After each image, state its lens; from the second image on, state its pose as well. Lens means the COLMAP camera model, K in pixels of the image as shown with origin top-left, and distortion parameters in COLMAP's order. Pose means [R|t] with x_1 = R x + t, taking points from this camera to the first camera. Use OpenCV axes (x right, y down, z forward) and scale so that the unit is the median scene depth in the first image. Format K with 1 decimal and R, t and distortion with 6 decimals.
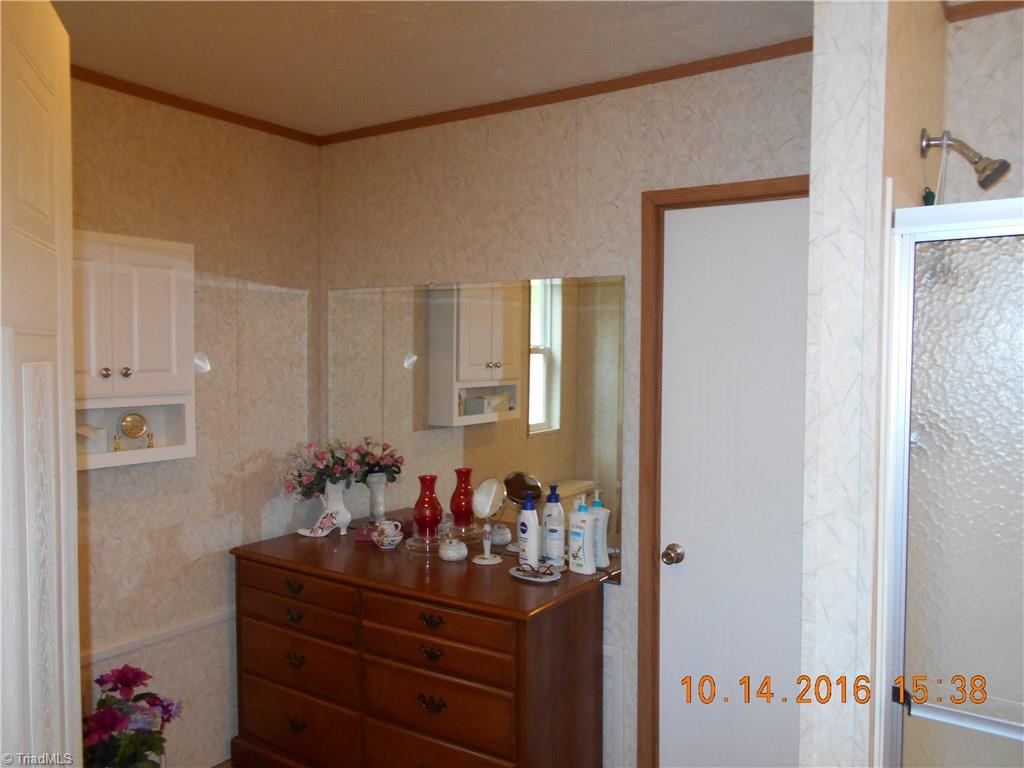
lens RADIAL K [[796.8, 0, 510.2], [0, 796.8, 388.8], [0, 0, 1]] dist [-0.026768, 0.064837]
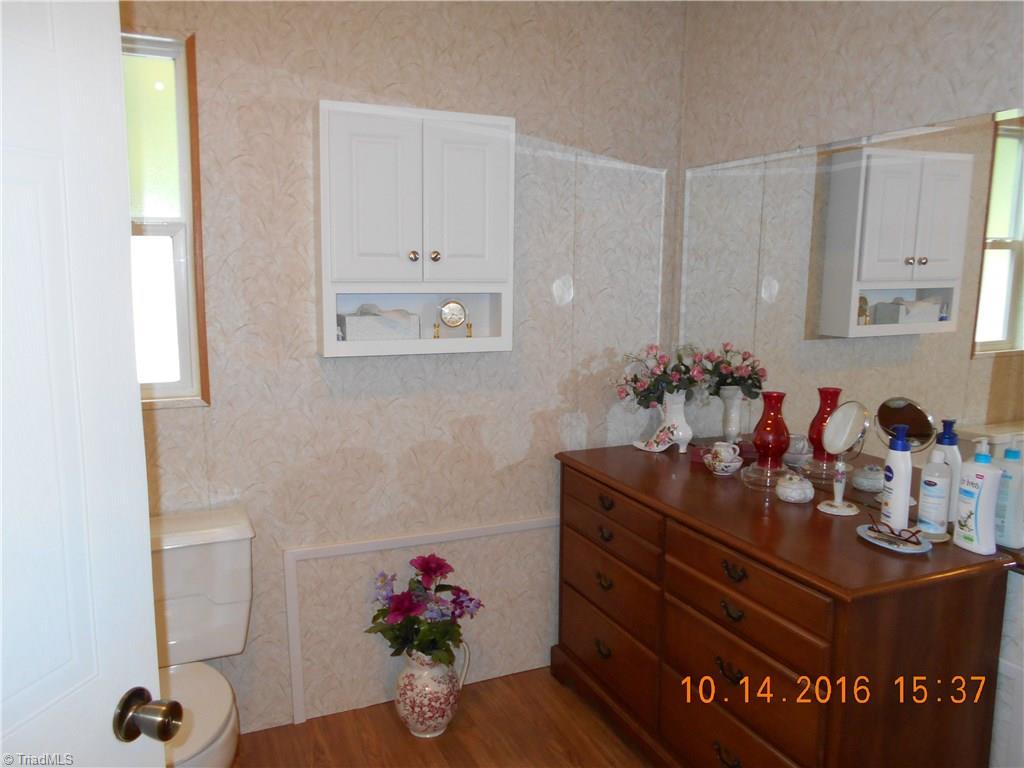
lens RADIAL K [[796.8, 0, 510.2], [0, 796.8, 388.8], [0, 0, 1]] dist [-0.026768, 0.064837]
pose [[0.847656, 0.081630, -0.524228, 0.089909], [-0.023091, 0.992833, 0.117261, 0.017794], [0.530043, -0.087292, 0.843466, 0.188379]]
